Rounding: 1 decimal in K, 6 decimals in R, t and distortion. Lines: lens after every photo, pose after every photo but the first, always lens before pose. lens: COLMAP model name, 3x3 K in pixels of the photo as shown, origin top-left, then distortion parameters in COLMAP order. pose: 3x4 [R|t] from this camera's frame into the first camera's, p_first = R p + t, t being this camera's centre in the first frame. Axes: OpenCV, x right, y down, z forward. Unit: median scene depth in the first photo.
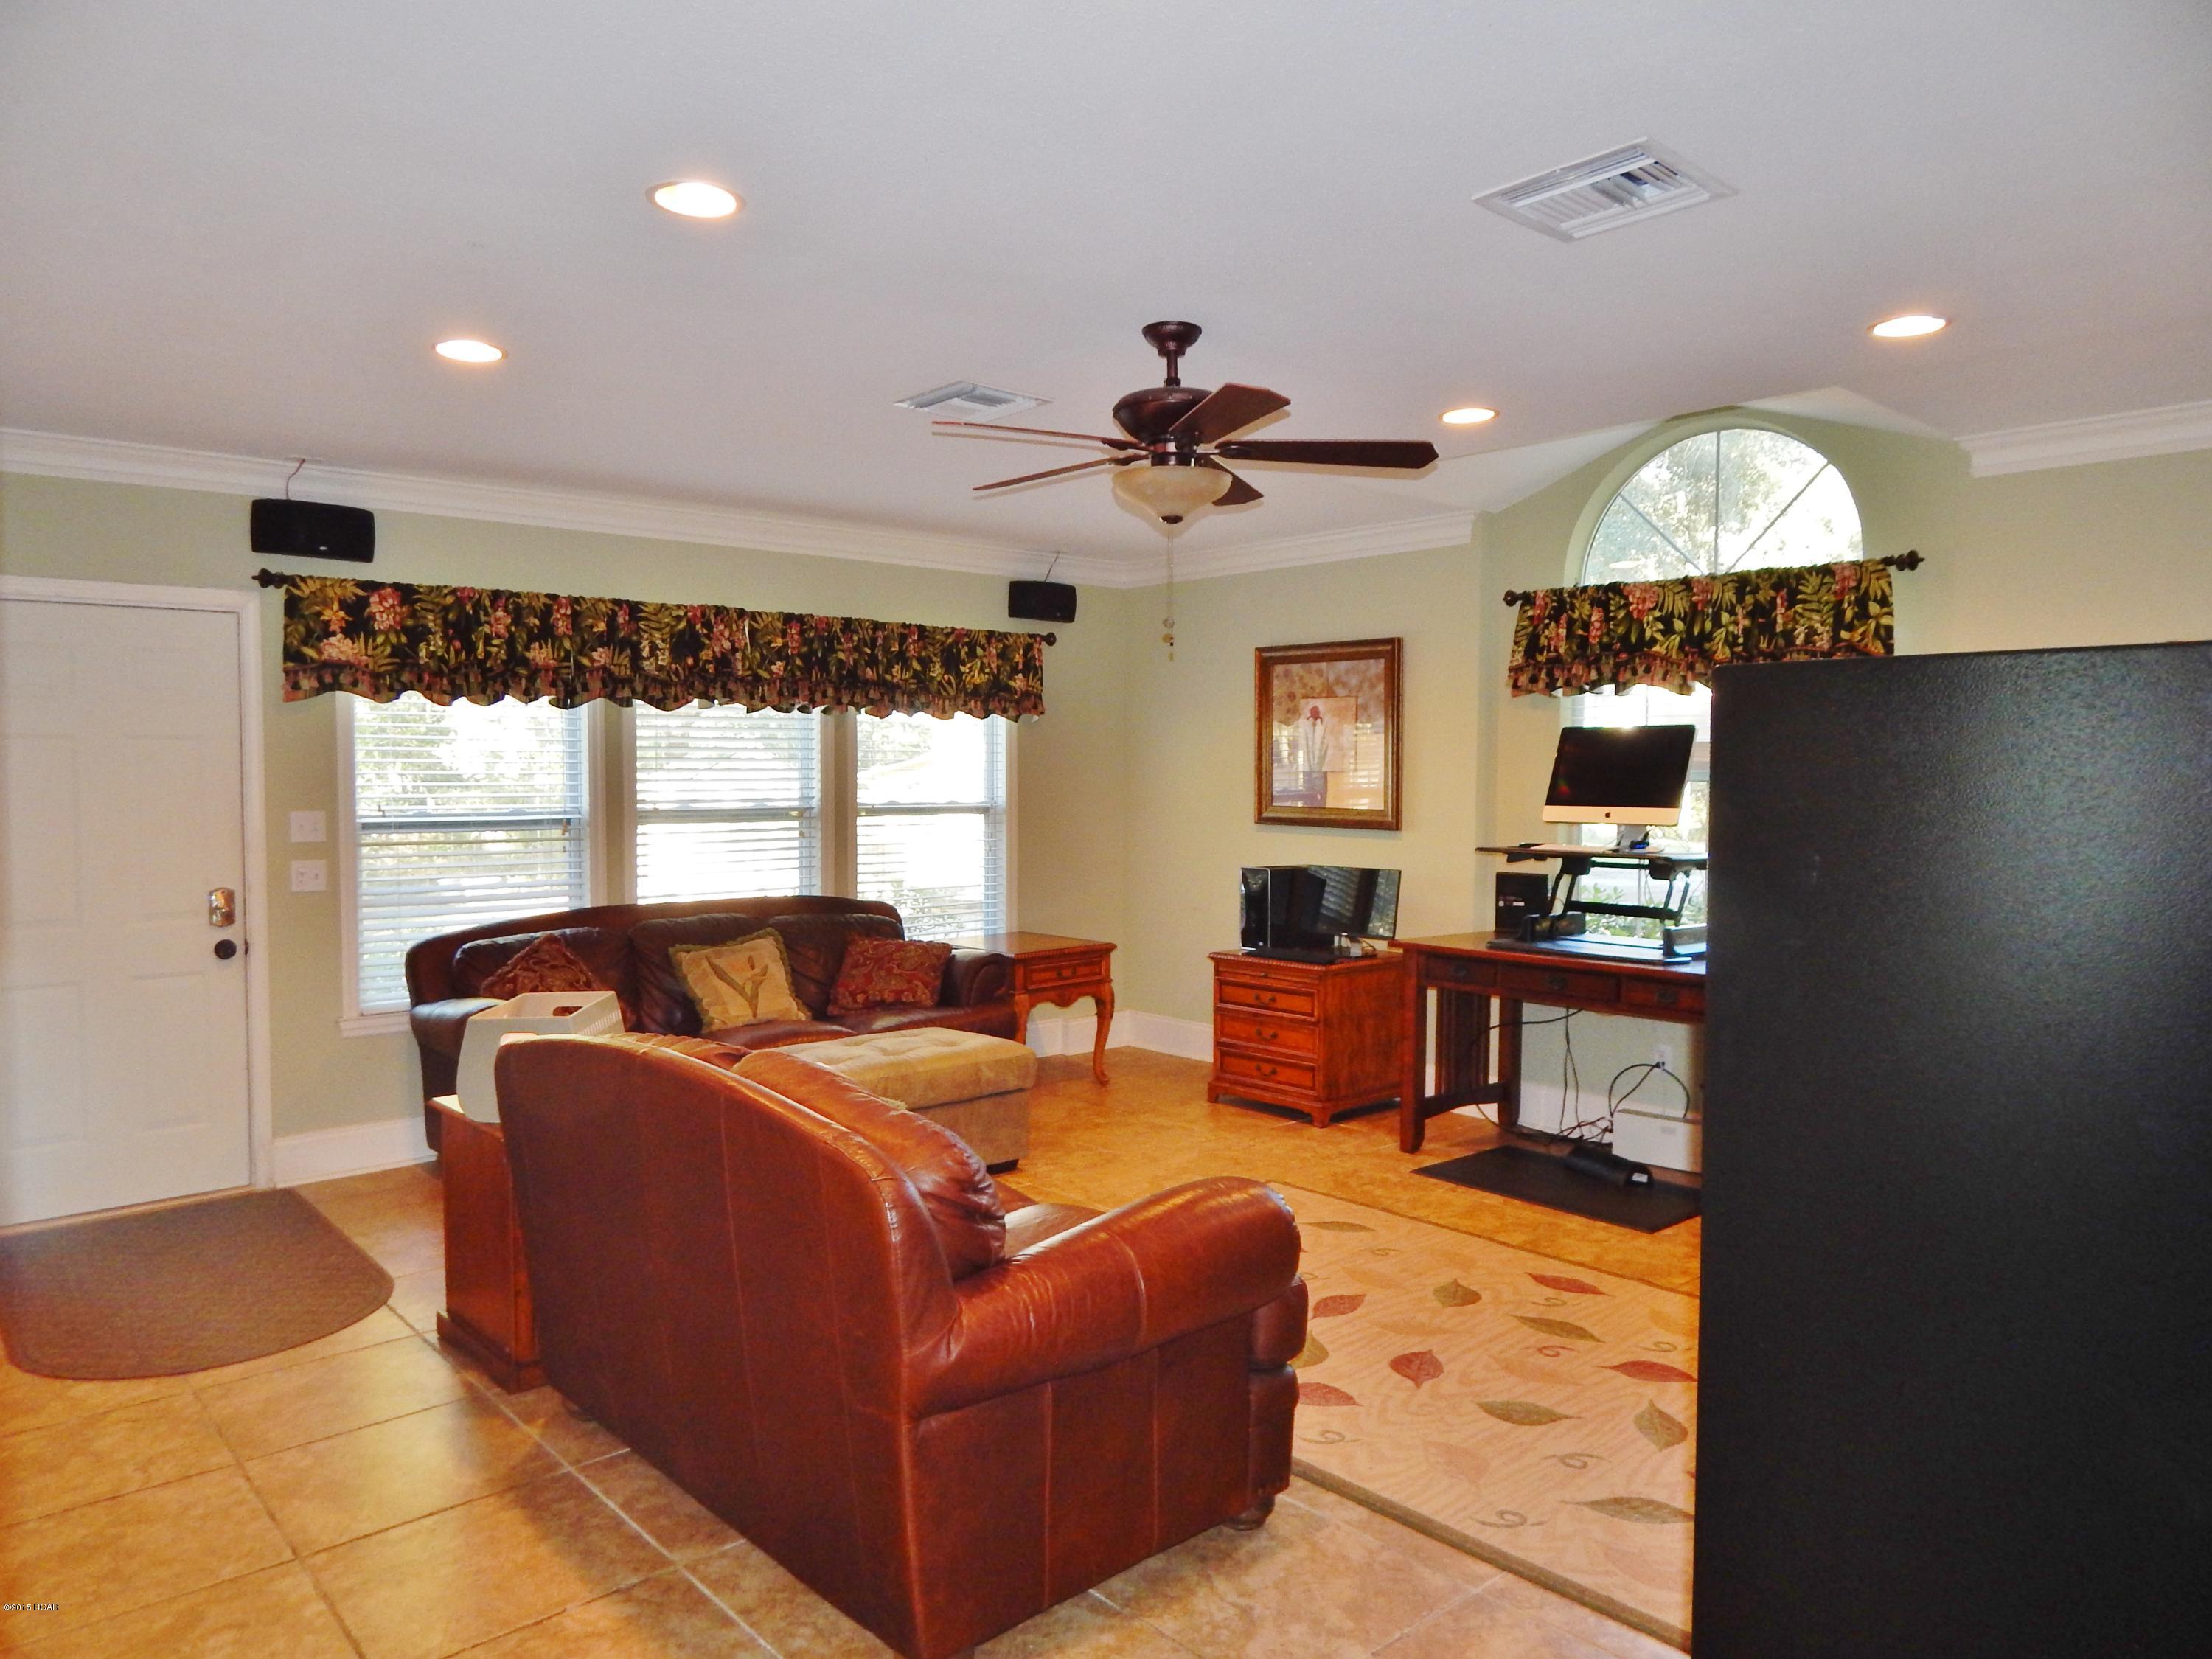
lens RADIAL K [[1462.0, 0, 1116.2], [0, 1462.0, 809.1], [0, 0, 1]] dist [0.000936, -0.005760]
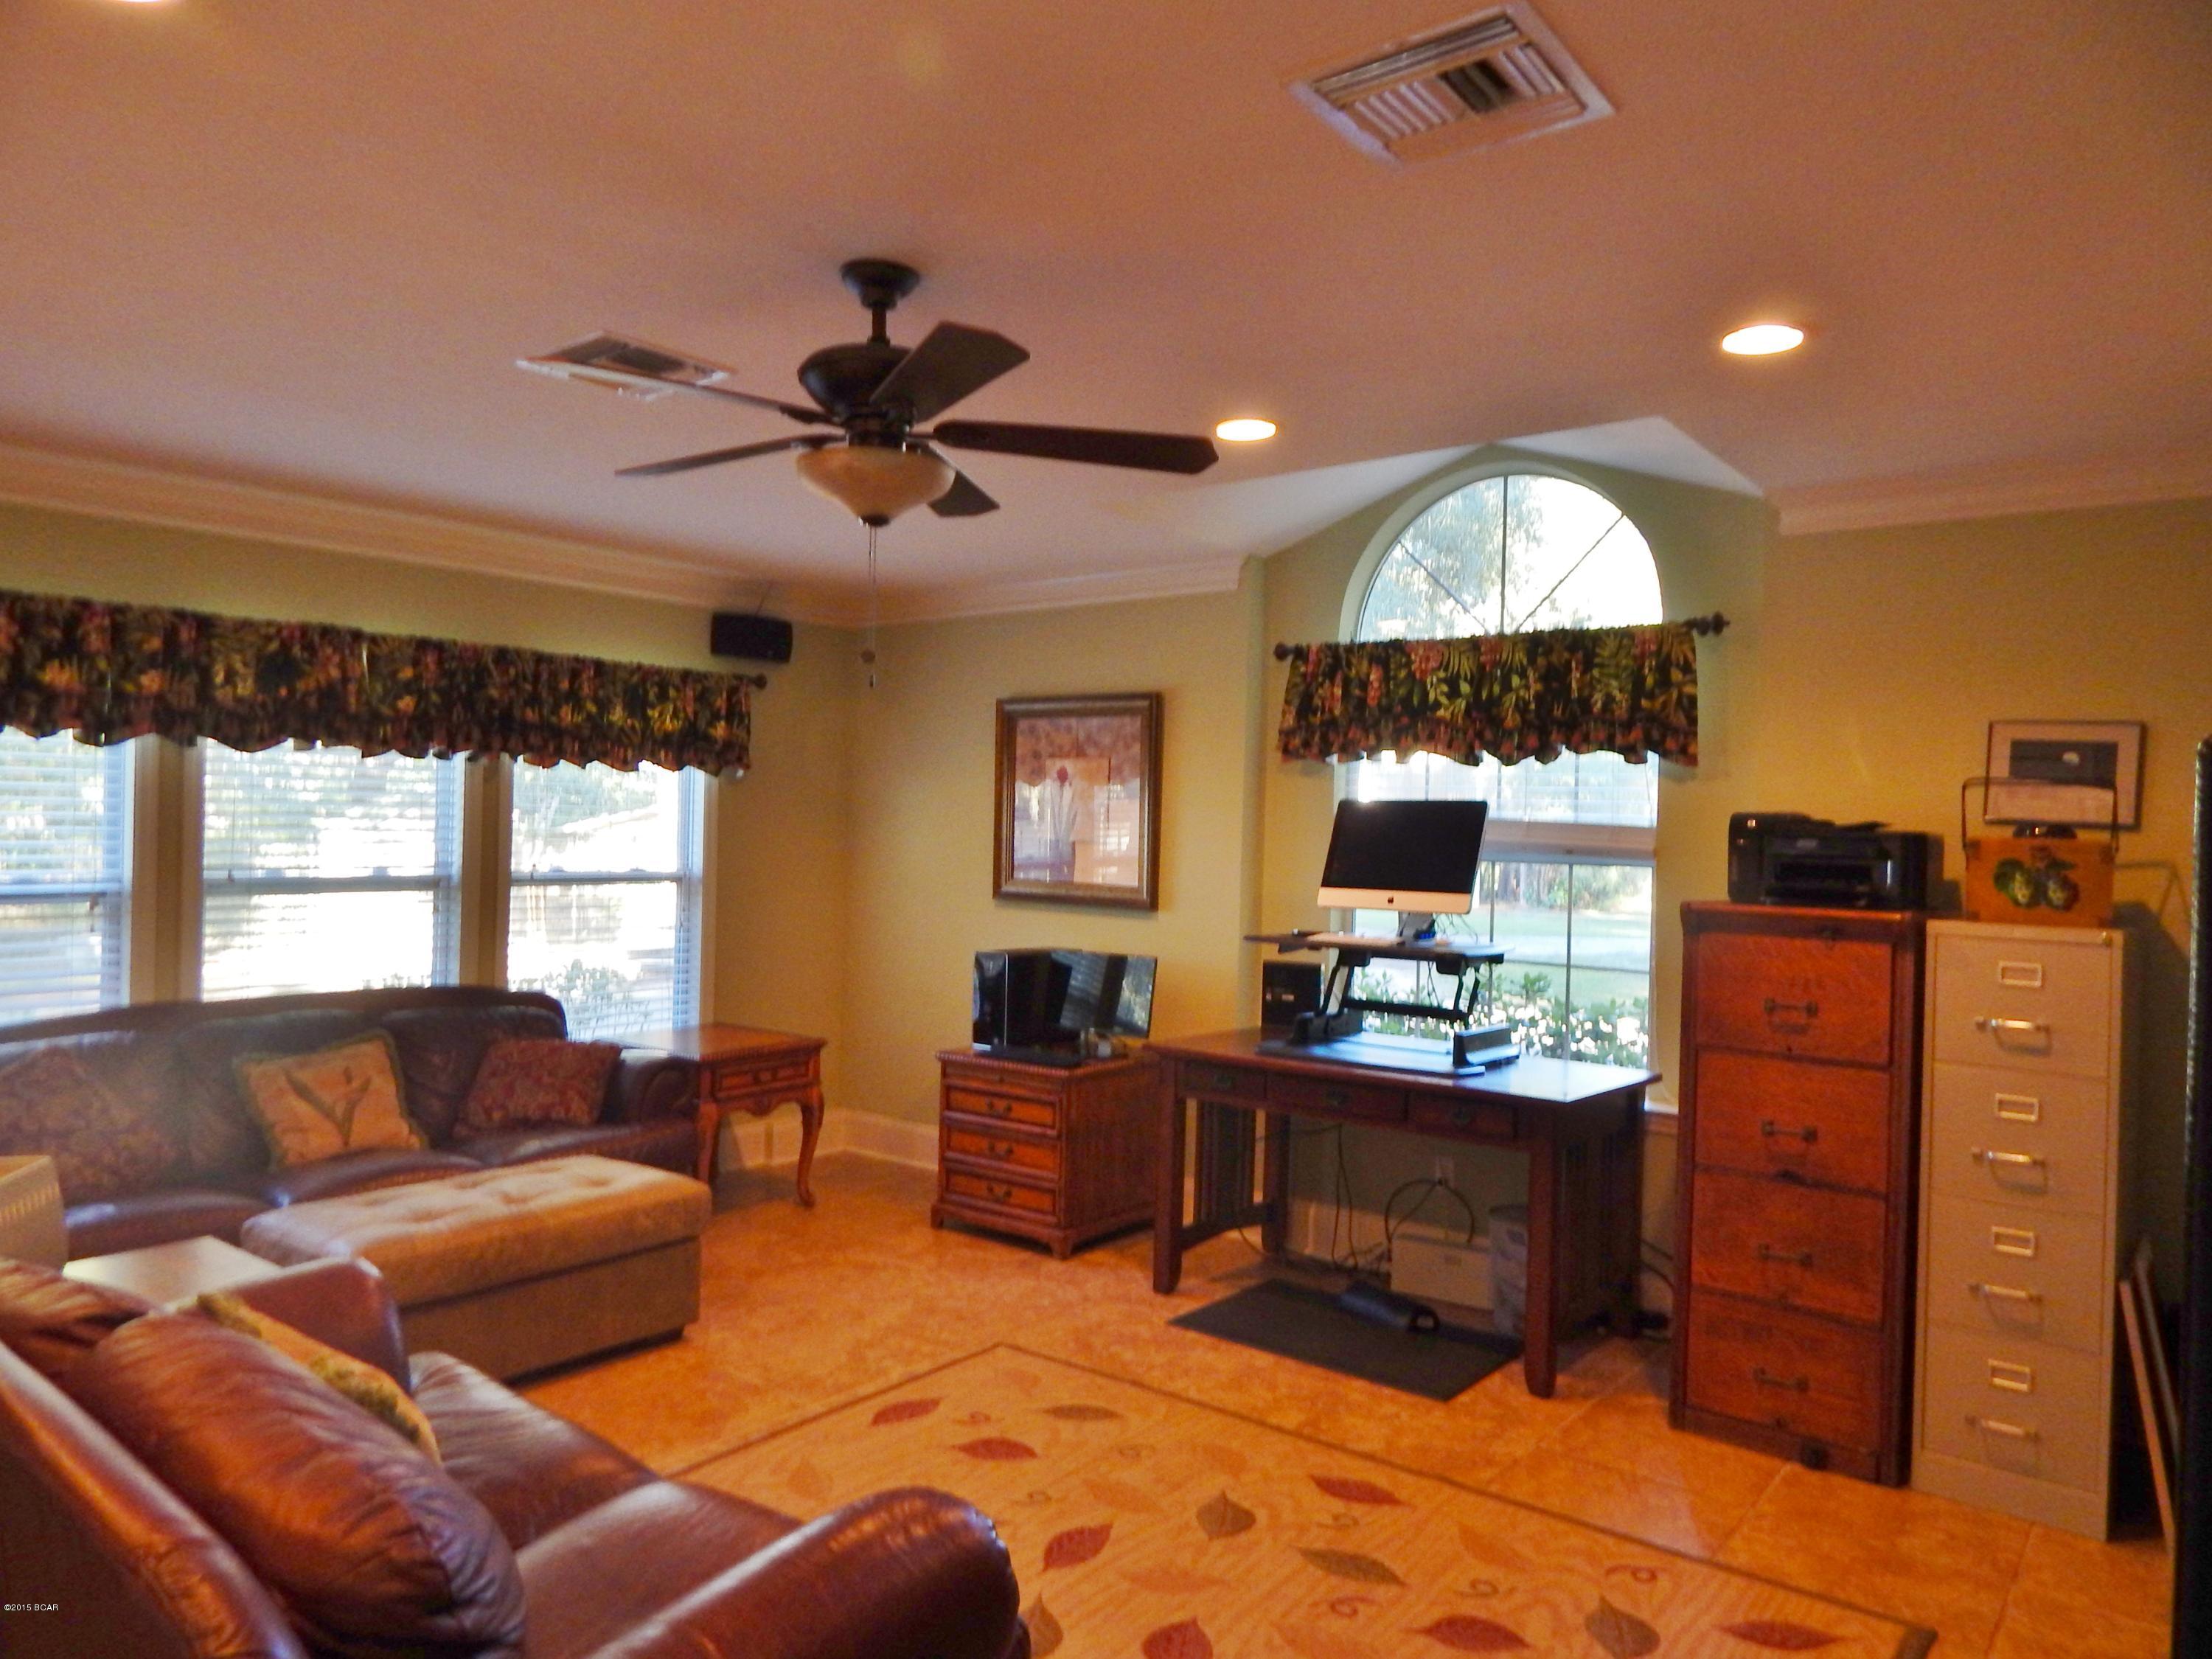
lens RADIAL K [[1462.0, 0, 1098.6], [0, 1462.0, 830.3], [0, 0, 1]] dist [0.000936, -0.005760]
pose [[0.987430, 0.017793, 0.157055, 0.023648], [-0.014174, 0.999608, -0.024132, -0.013679], [-0.157423, 0.021603, 0.987295, 0.152669]]
